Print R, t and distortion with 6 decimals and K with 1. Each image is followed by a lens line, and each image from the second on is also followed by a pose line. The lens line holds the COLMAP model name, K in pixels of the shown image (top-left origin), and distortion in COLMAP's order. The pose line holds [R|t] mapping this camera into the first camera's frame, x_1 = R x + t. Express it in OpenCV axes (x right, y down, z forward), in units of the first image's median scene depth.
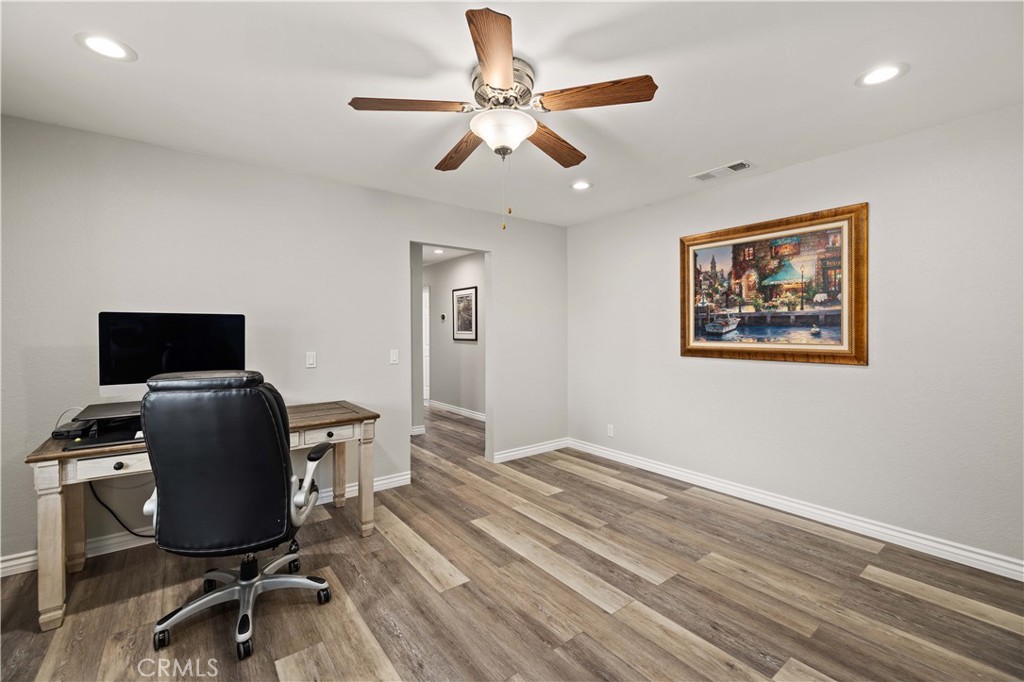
lens RADIAL K [[431.4, 0, 514.0], [0, 431.4, 326.0], [0, 0, 1]] dist [-0.001184, -0.000295]
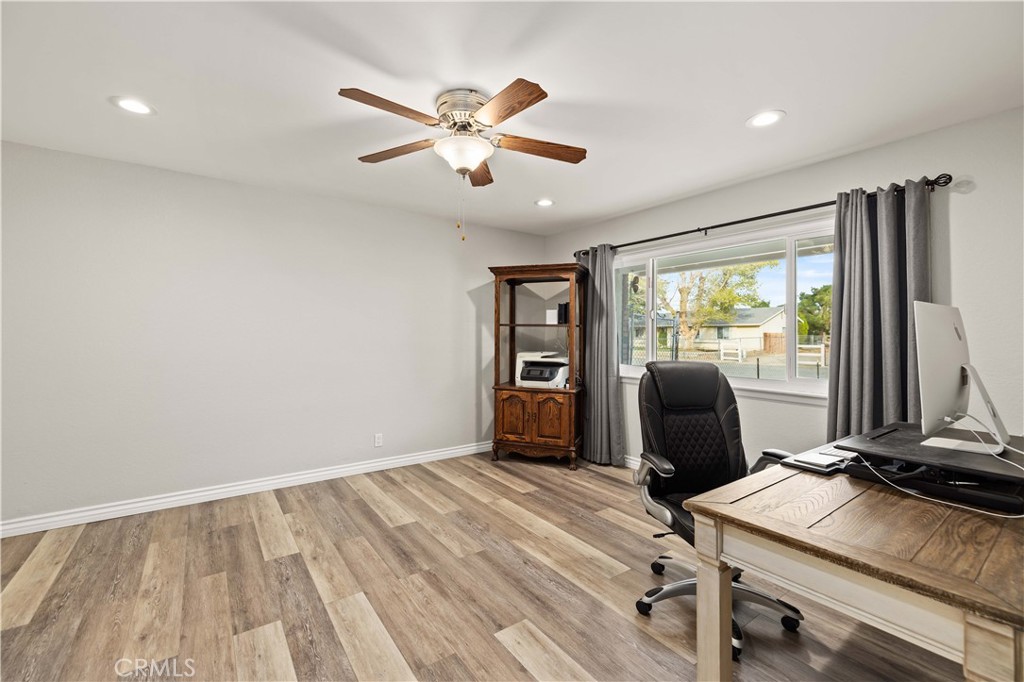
lens RADIAL K [[431.4, 0, 514.0], [0, 431.4, 326.0], [0, 0, 1]] dist [-0.001184, -0.000295]
pose [[-0.999533, -0.001802, 0.030511, -0.174899], [-0.002594, 0.999660, -0.025942, 0.025391], [-0.030454, -0.026009, -0.999198, 1.952131]]
